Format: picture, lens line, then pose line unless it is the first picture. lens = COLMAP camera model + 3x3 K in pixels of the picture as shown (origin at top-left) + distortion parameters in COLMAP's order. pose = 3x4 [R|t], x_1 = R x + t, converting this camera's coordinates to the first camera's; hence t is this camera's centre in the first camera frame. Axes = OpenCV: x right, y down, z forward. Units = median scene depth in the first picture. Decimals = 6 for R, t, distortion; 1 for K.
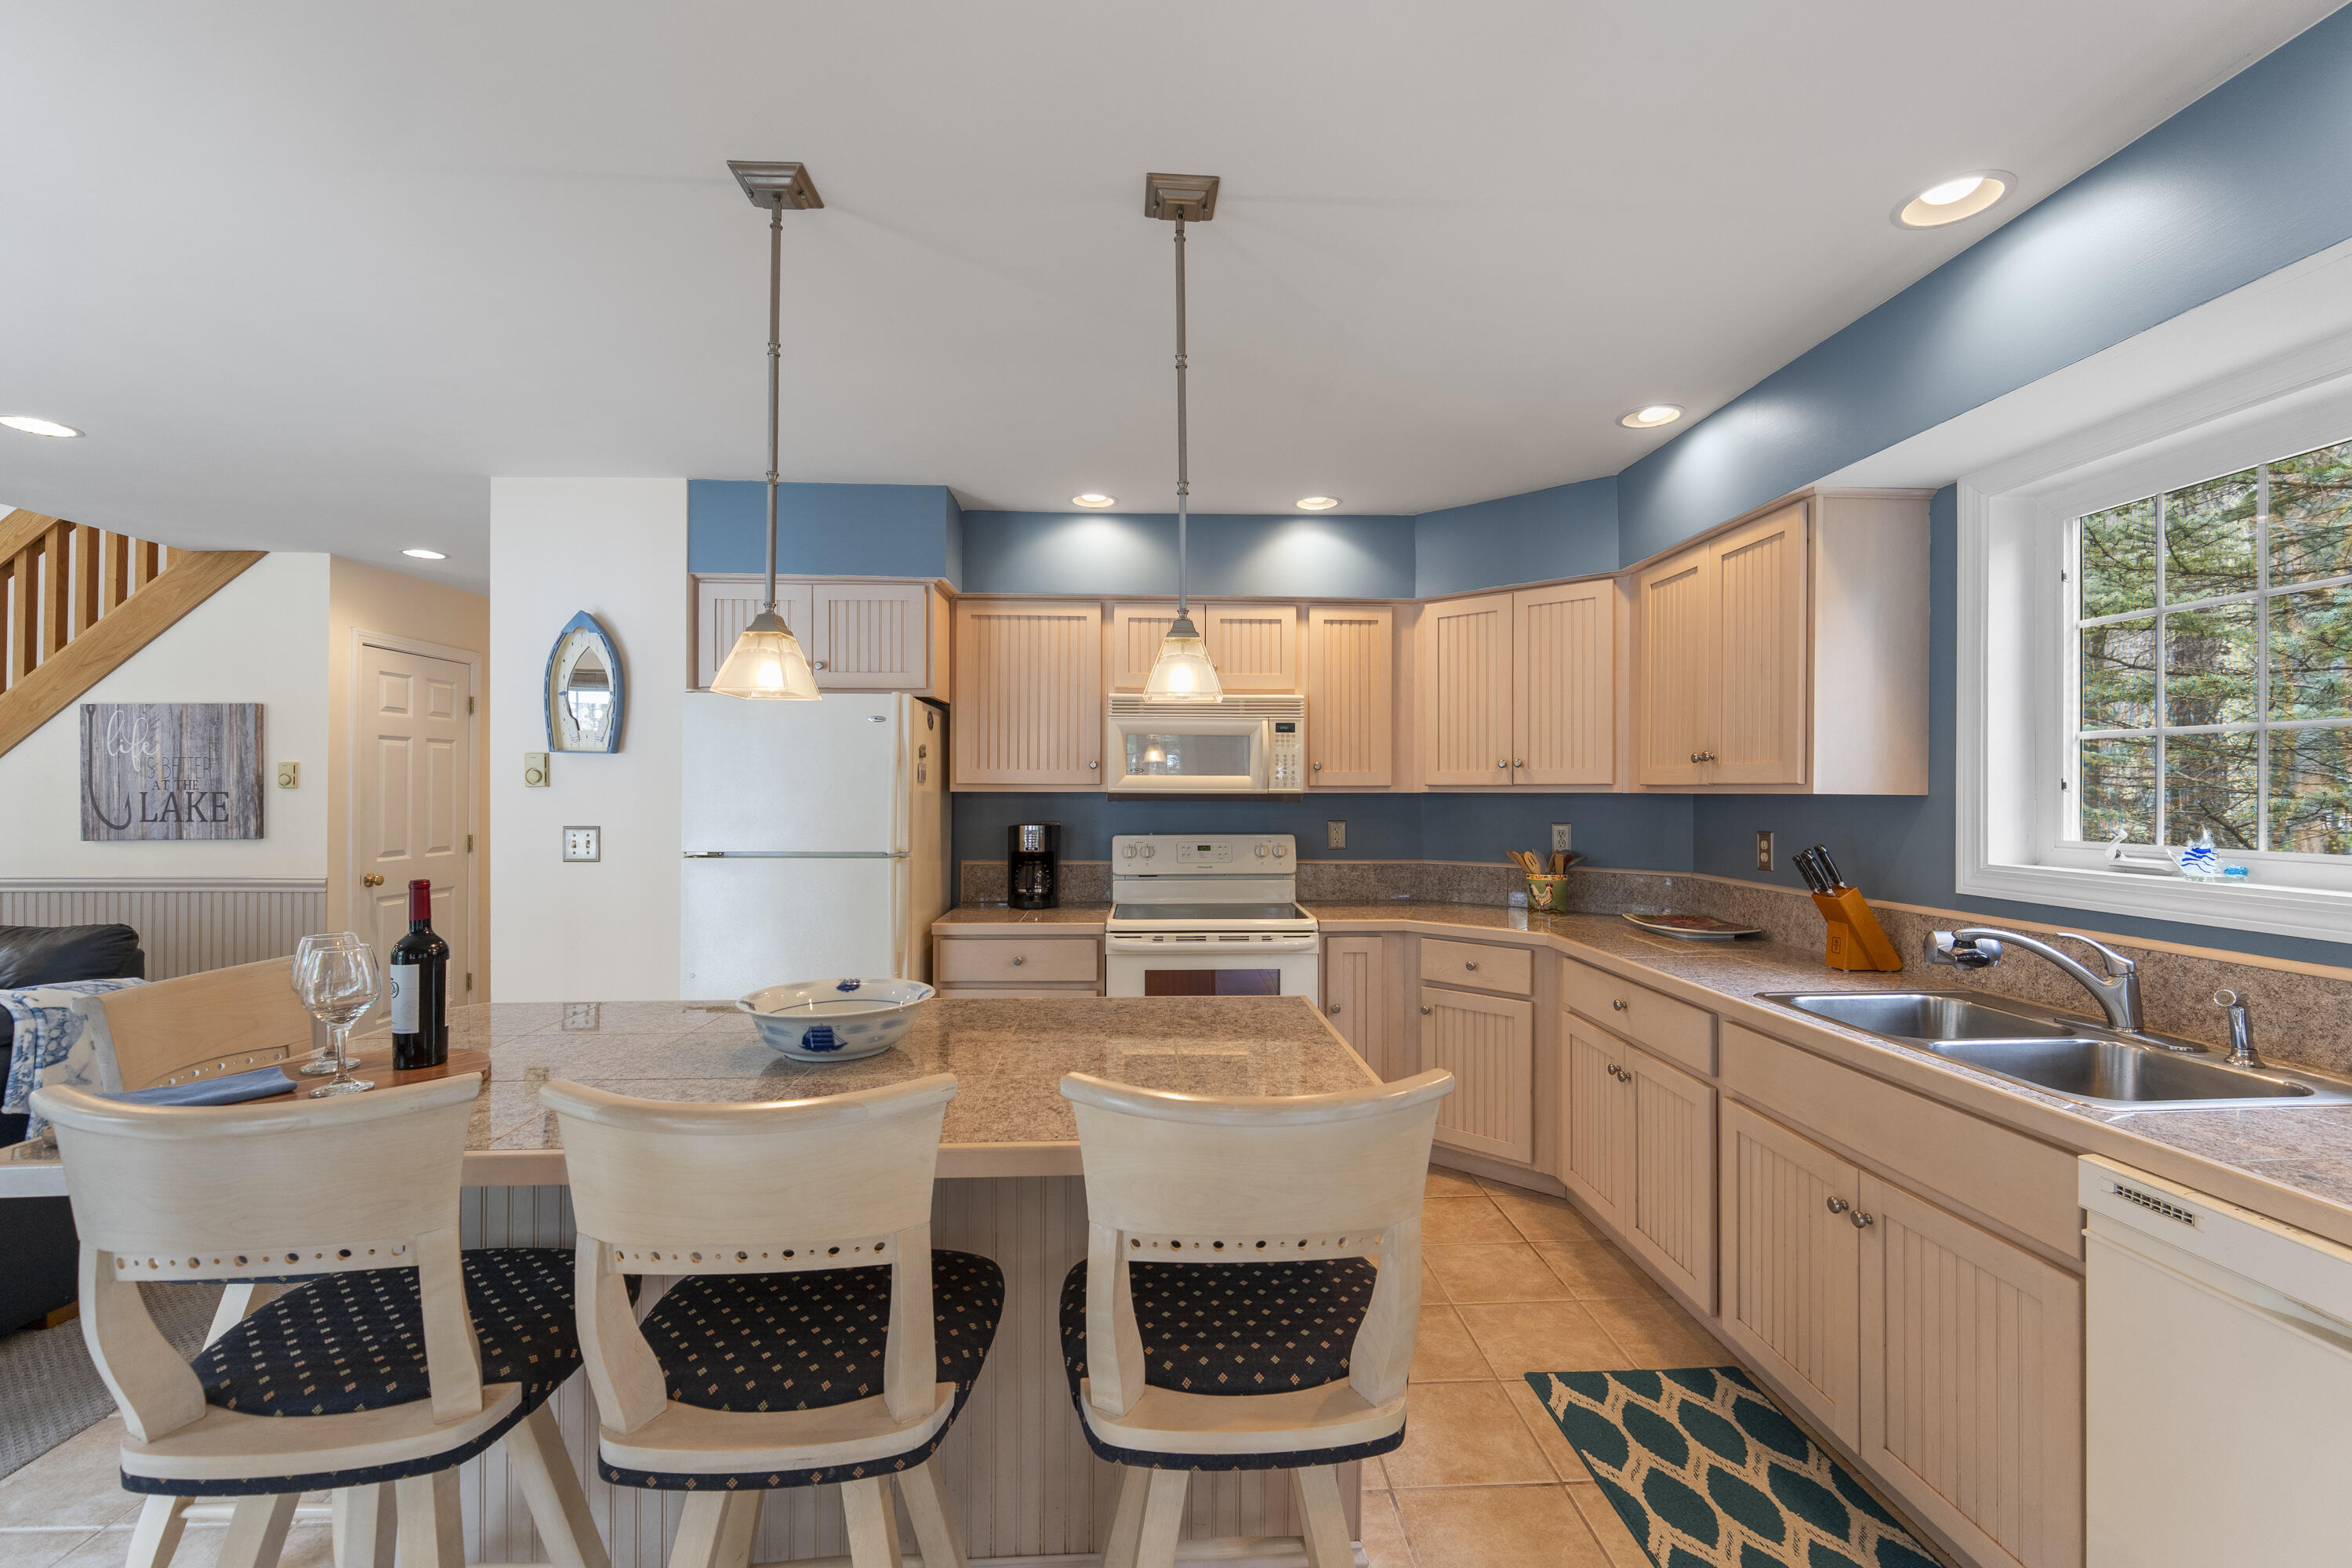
lens RADIAL K [[990.9, 0, 1190.1], [0, 990.9, 792.2], [0, 0, 1]] dist [-0.002478, -0.000159]
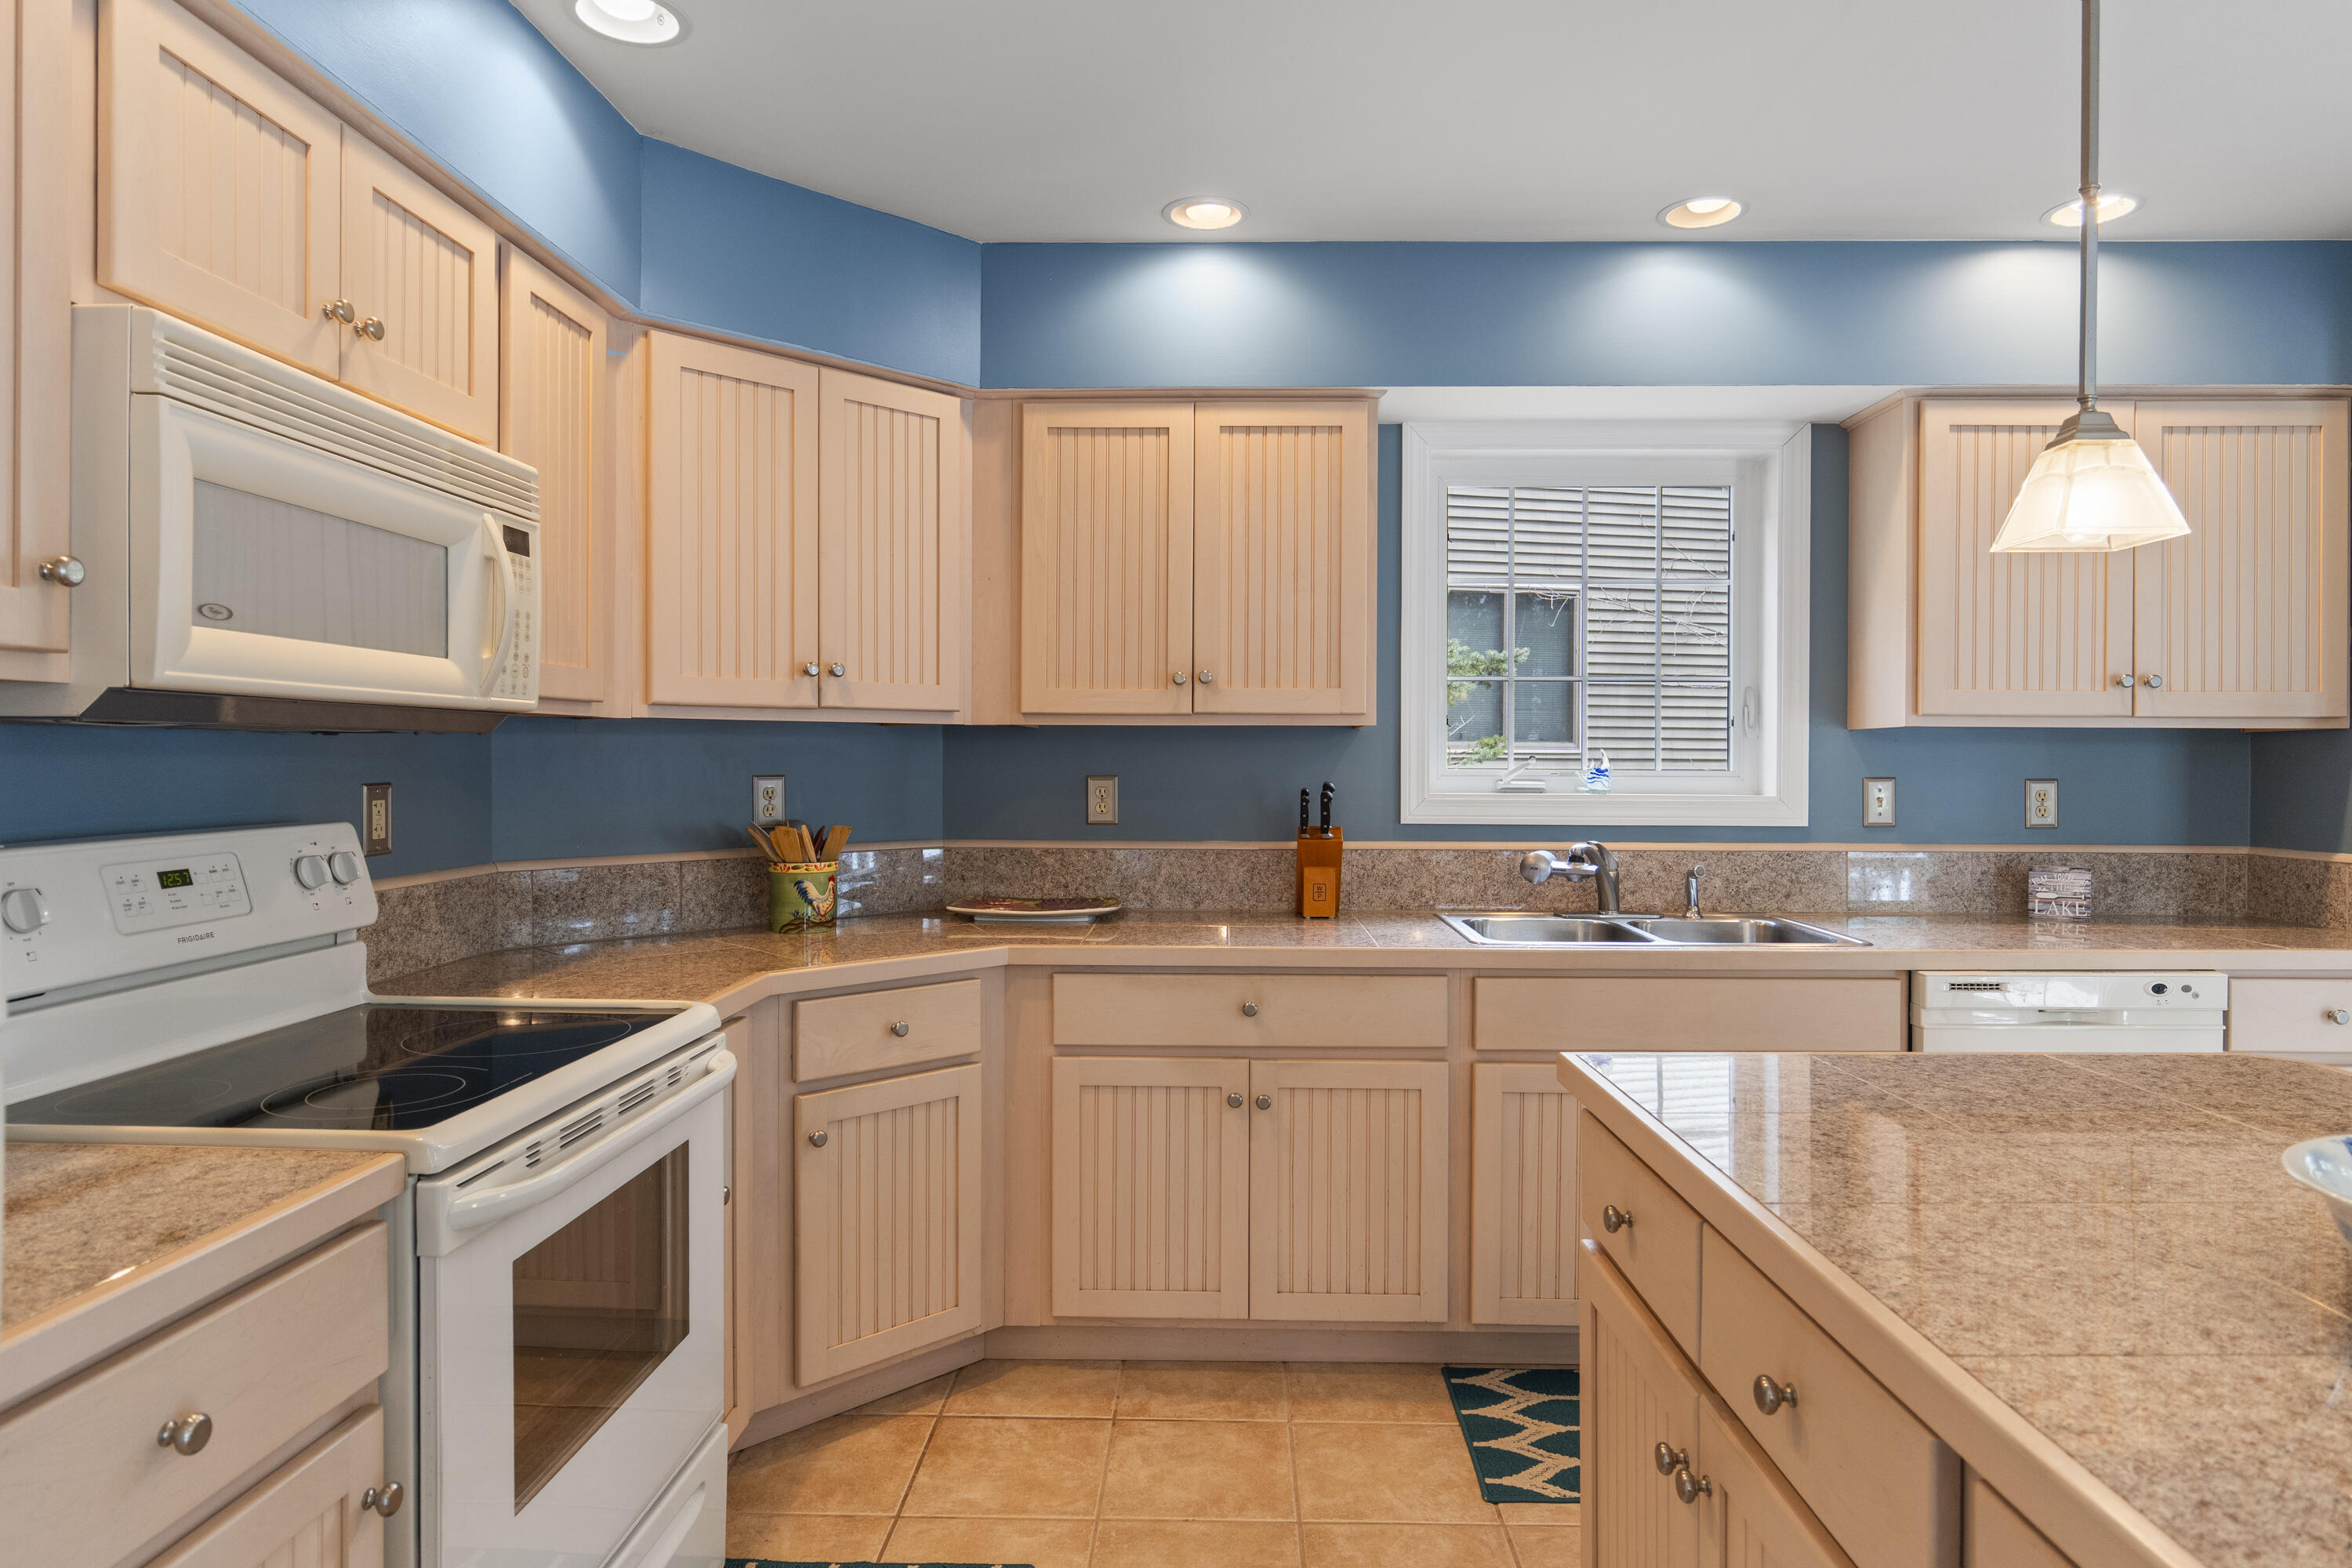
lens RADIAL K [[1375.6, 0, 1182.8], [0, 1375.6, 774.1], [0, 0, 1]] dist [-0.001807, -0.000309]
pose [[0.074224, -0.014864, 0.997131, -0.501745], [-0.000771, 0.999888, 0.014962, 0.021286], [-0.997241, -0.001879, 0.074204, 0.830720]]
